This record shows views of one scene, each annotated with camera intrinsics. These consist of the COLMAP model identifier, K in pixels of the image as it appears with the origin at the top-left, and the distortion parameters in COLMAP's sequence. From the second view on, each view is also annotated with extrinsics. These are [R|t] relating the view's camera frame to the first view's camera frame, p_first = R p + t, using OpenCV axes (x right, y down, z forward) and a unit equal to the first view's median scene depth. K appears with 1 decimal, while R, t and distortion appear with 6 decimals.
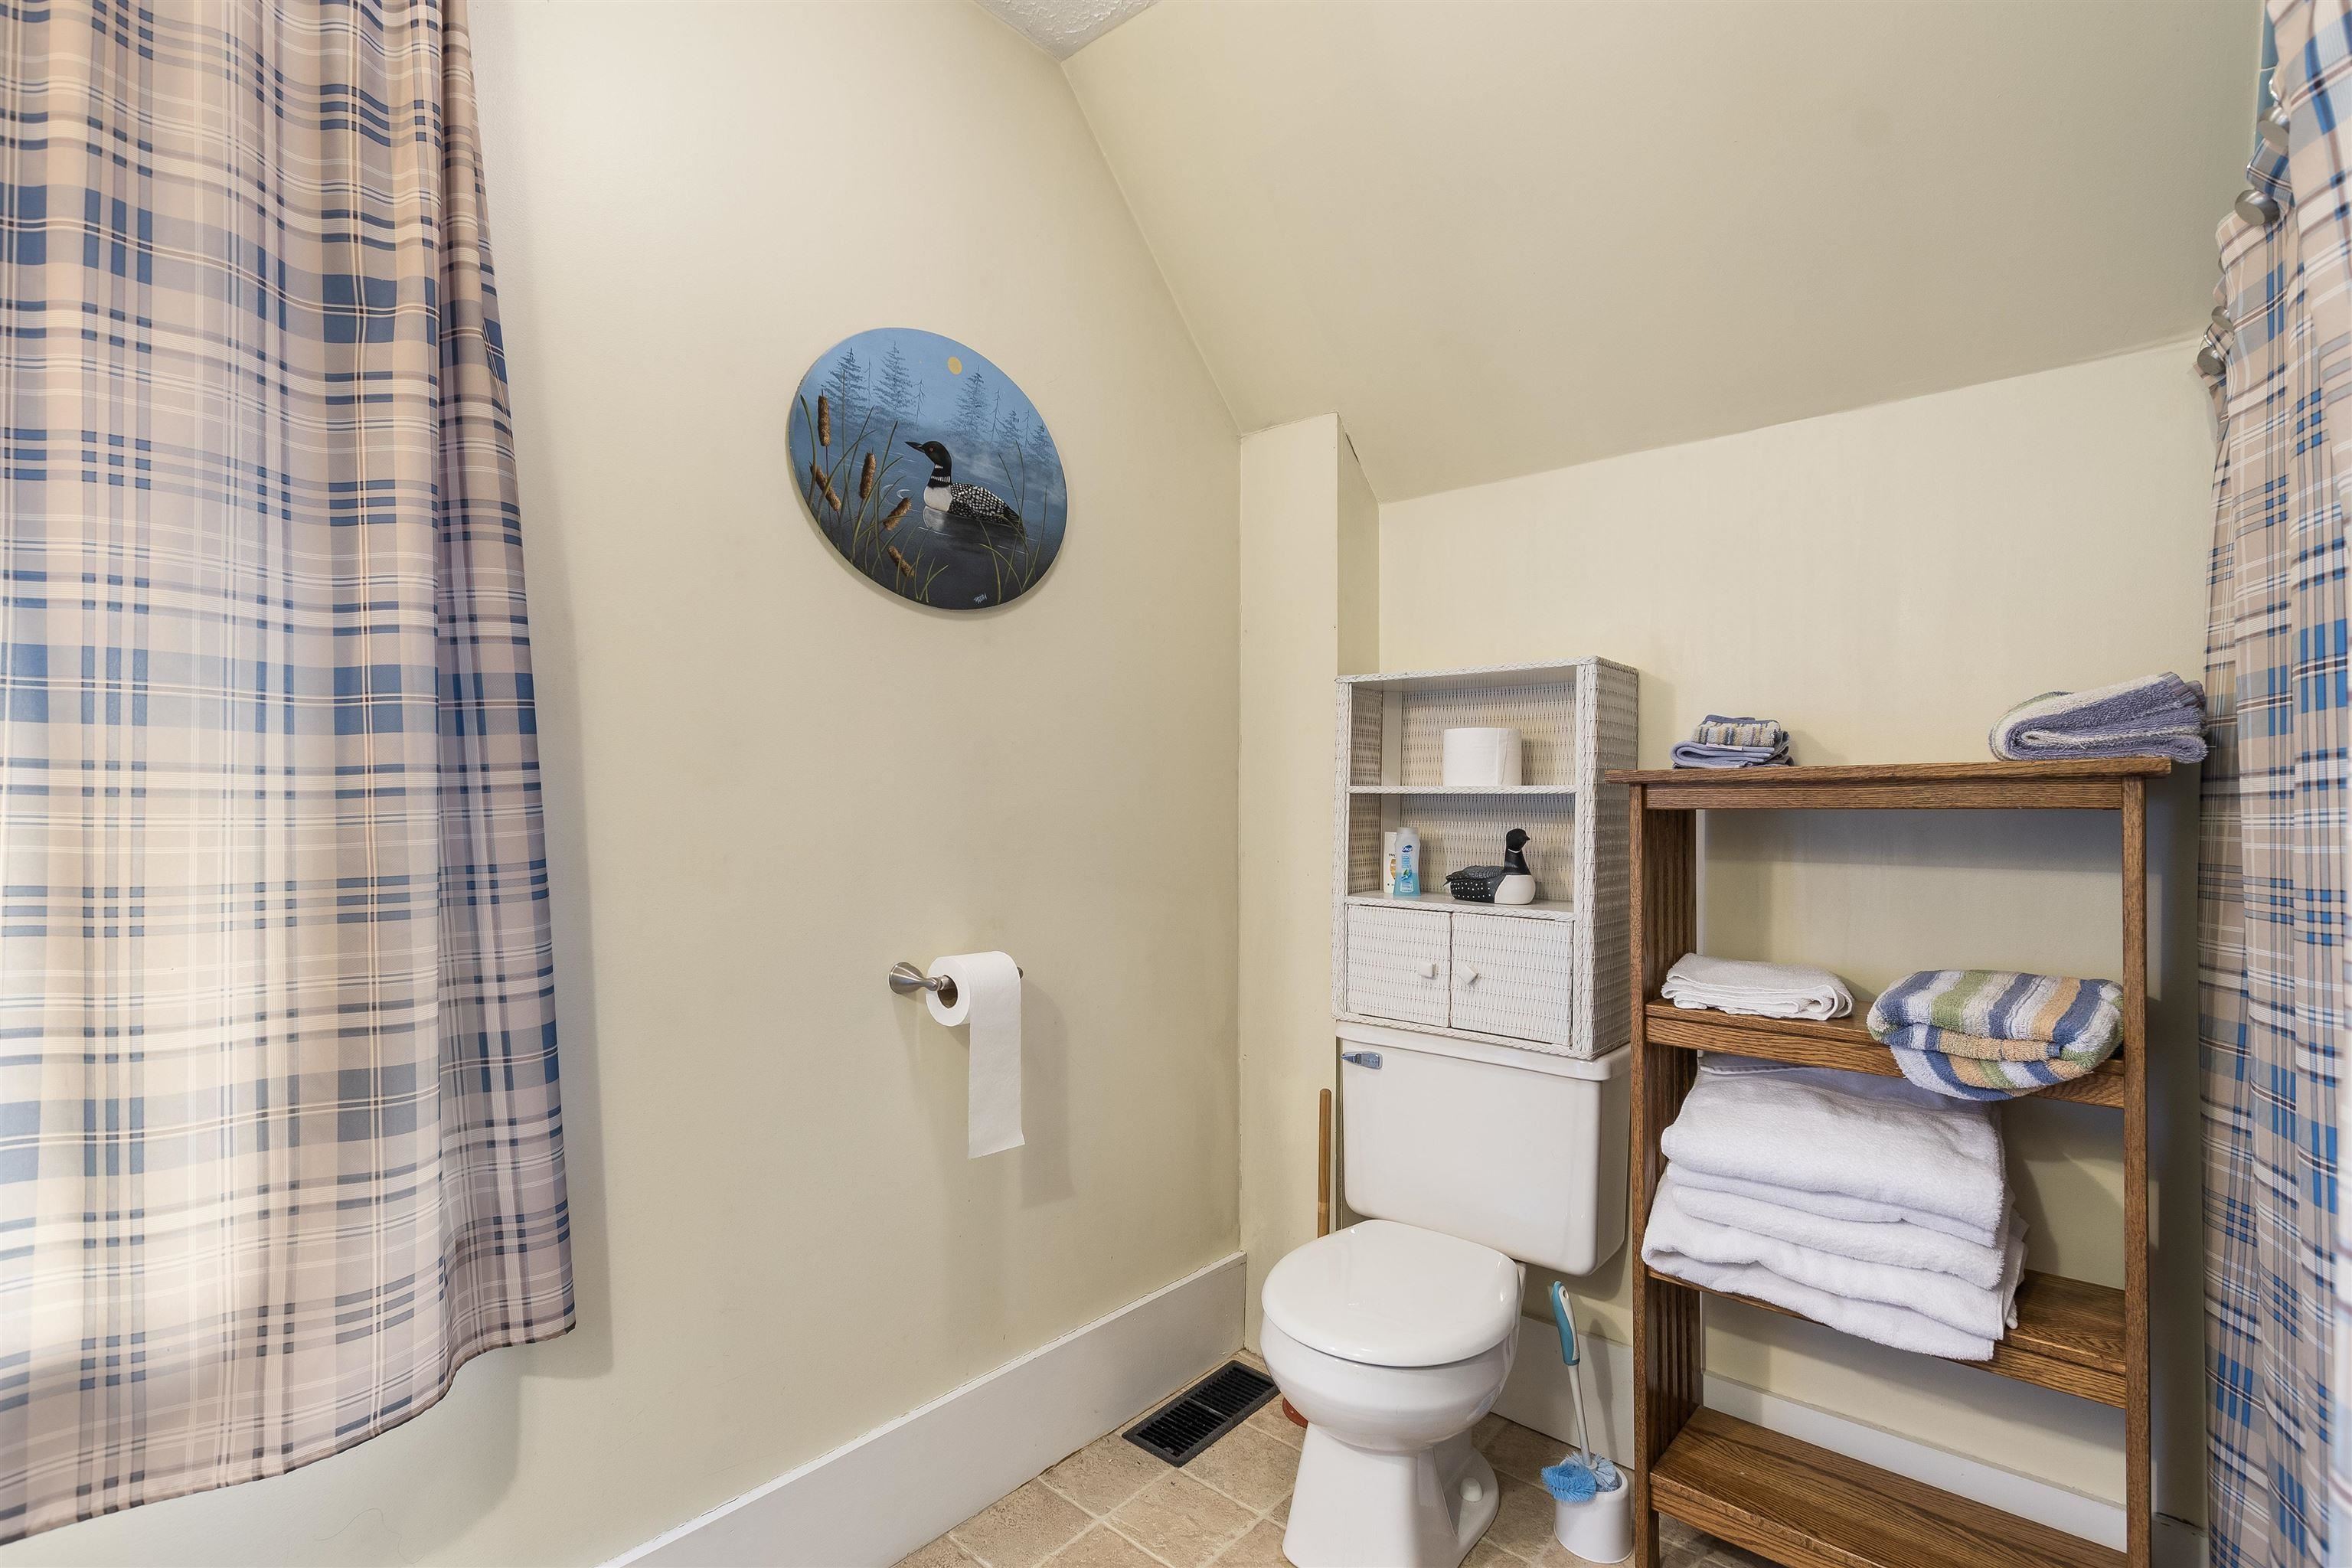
lens RADIAL K [[1075.8, 0, 1180.5], [0, 1075.8, 835.1], [0, 0, 1]] dist [0.002106, -0.002065]
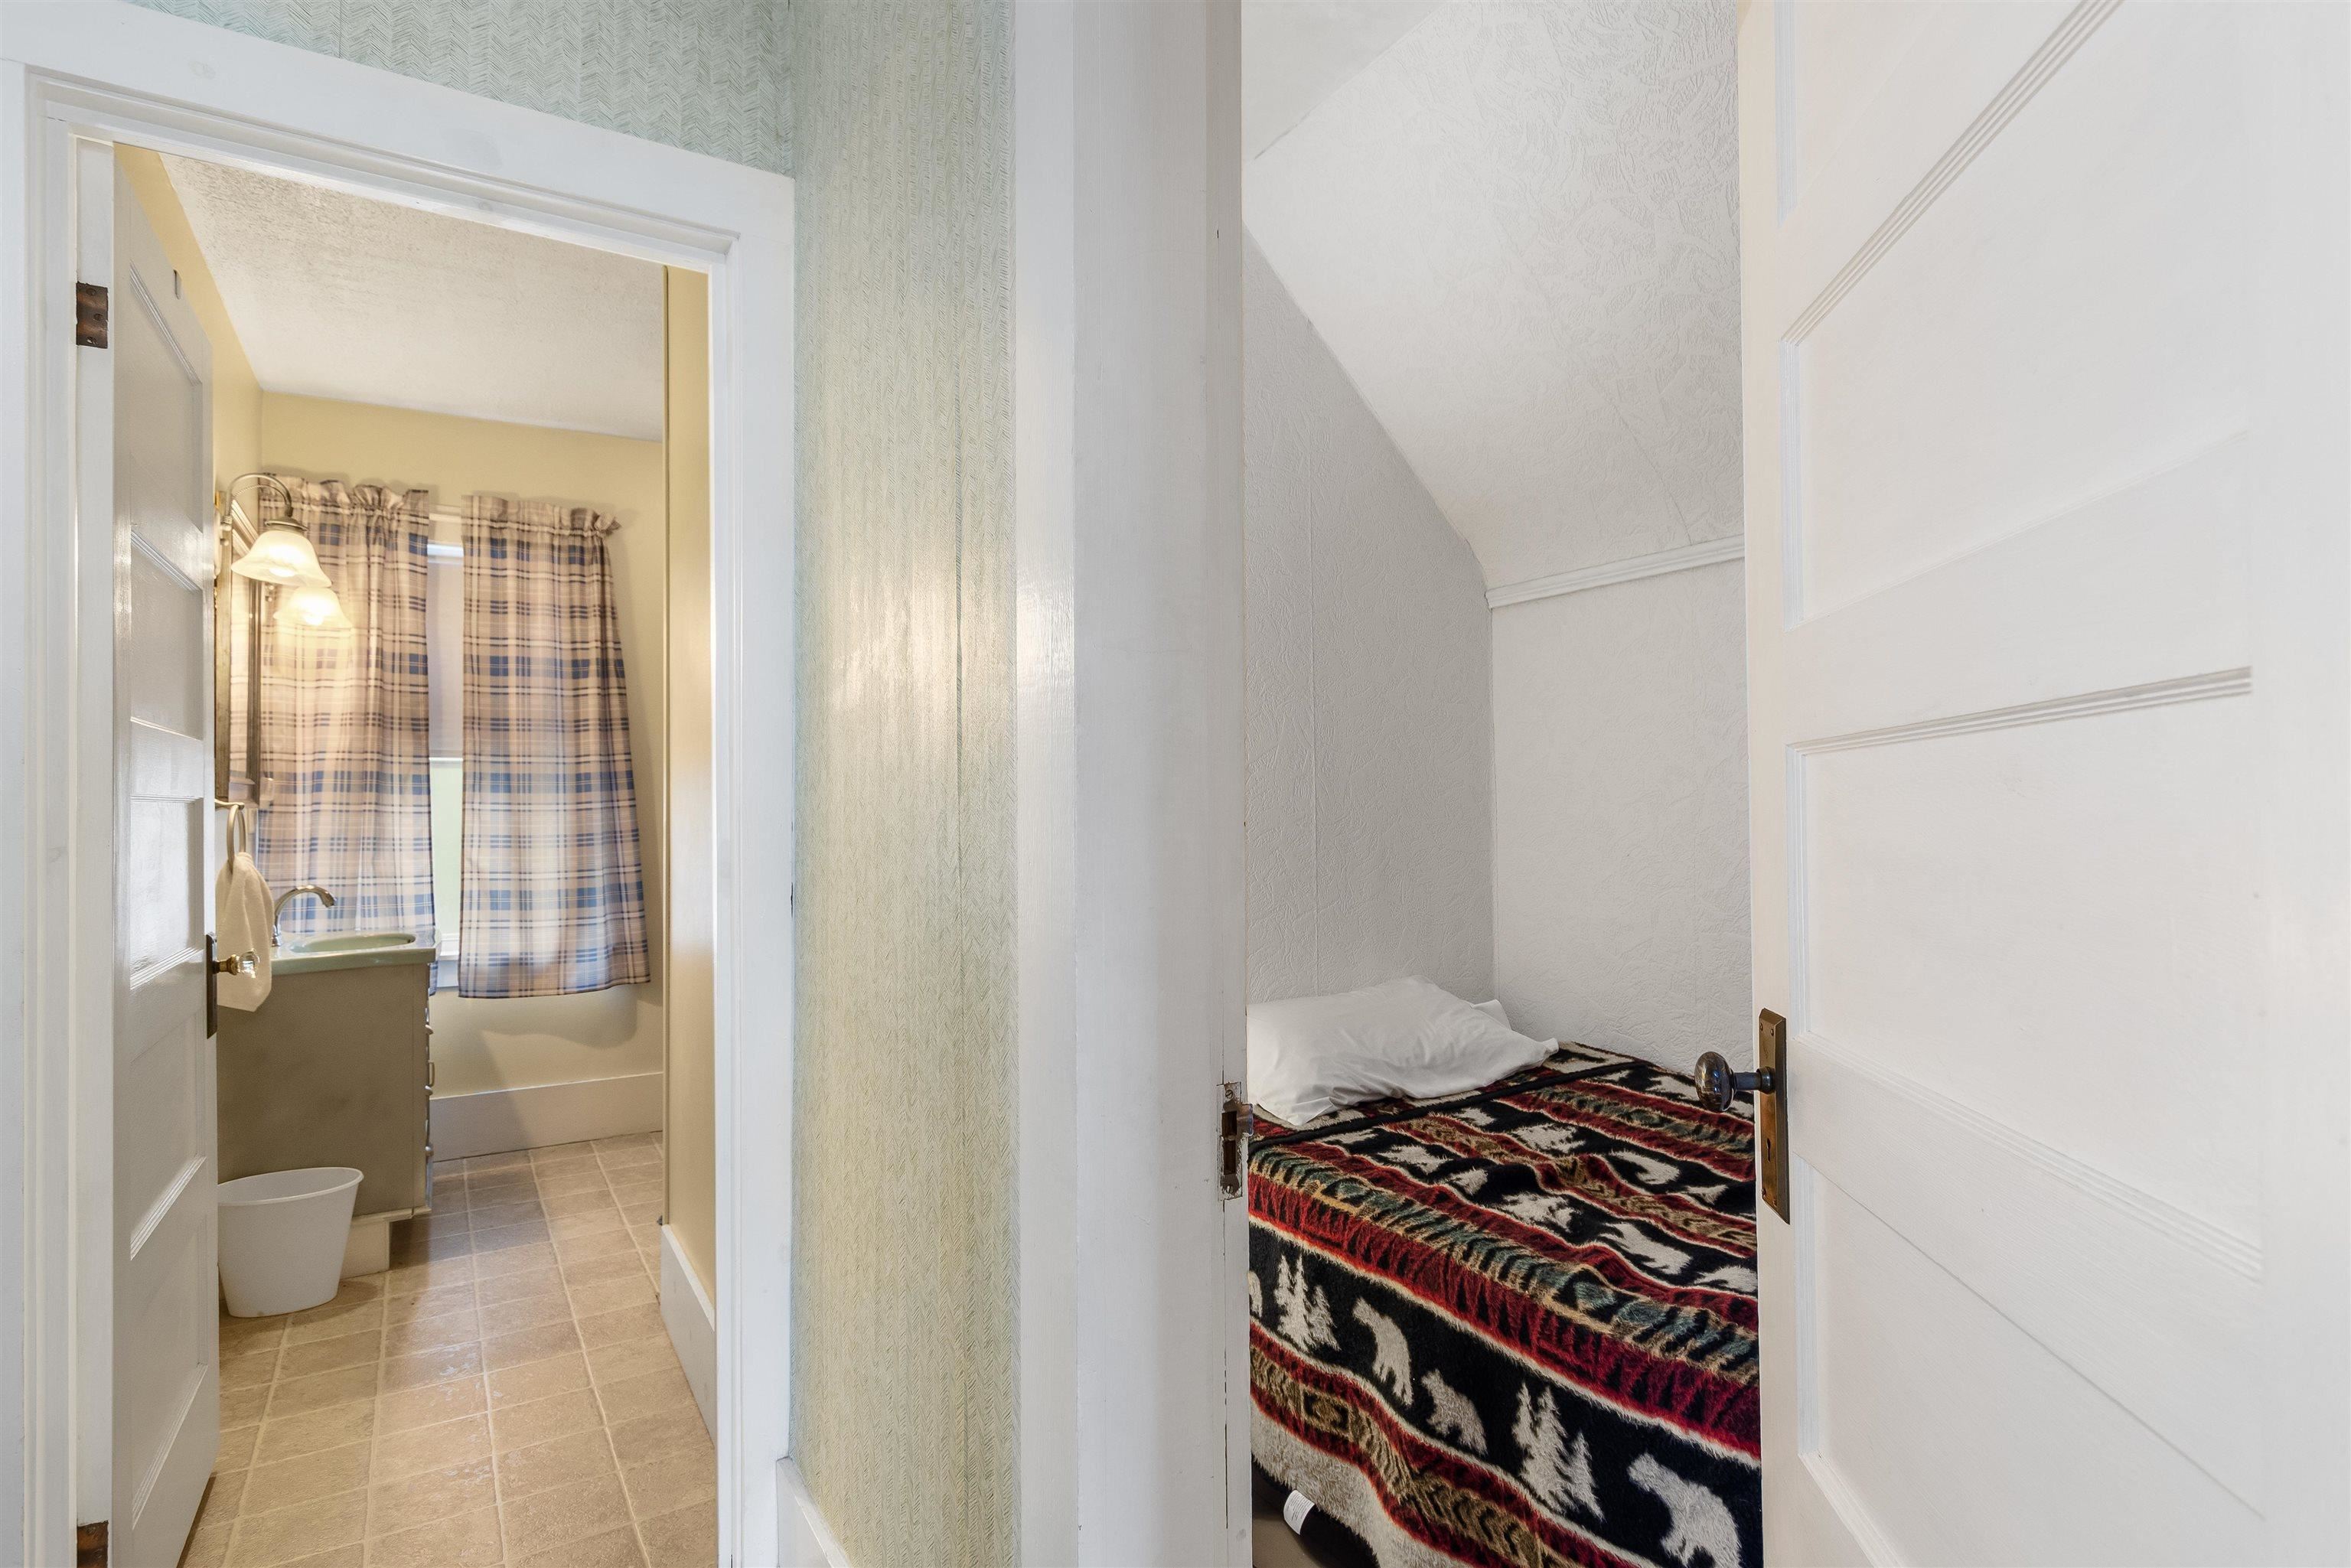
lens RADIAL K [[1190.1, 0, 1179.5], [0, 1190.1, 825.0], [0, 0, 1]] dist [-0.001150, -0.000245]
pose [[0.949851, -0.015237, -0.312332, 2.271027], [0.015559, 0.999878, -0.001462, 0.046706], [0.312316, -0.003471, 0.949972, -2.048353]]
